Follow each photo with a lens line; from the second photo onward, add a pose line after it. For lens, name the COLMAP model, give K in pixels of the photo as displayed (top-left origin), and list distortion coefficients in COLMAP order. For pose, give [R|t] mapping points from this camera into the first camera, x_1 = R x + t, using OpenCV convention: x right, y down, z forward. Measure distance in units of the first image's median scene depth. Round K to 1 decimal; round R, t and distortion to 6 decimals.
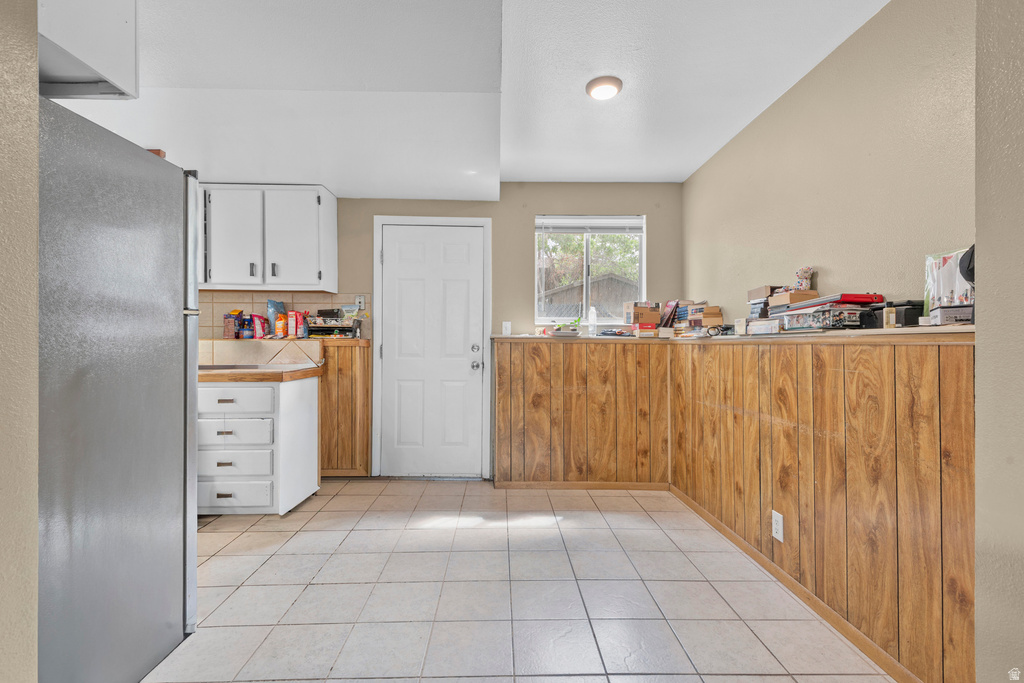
lens RADIAL K [[477.5, 0, 514.6], [0, 477.5, 316.6], [0, 0, 1]] dist [0.000459, -0.000364]
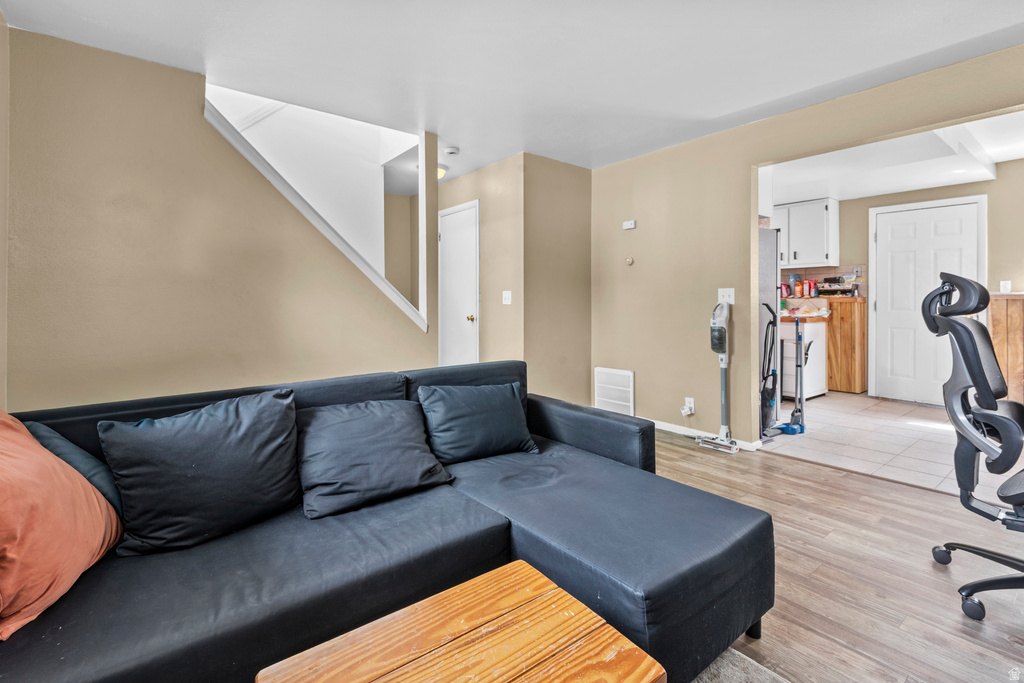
lens RADIAL K [[477.5, 0, 514.6], [0, 477.5, 316.6], [0, 0, 1]] dist [0.000459, -0.000364]
pose [[0.600158, 0.020517, -0.799618, 0.209145], [0.047960, 0.996949, 0.061577, -0.033790], [0.798442, -0.075306, 0.597344, -0.694123]]
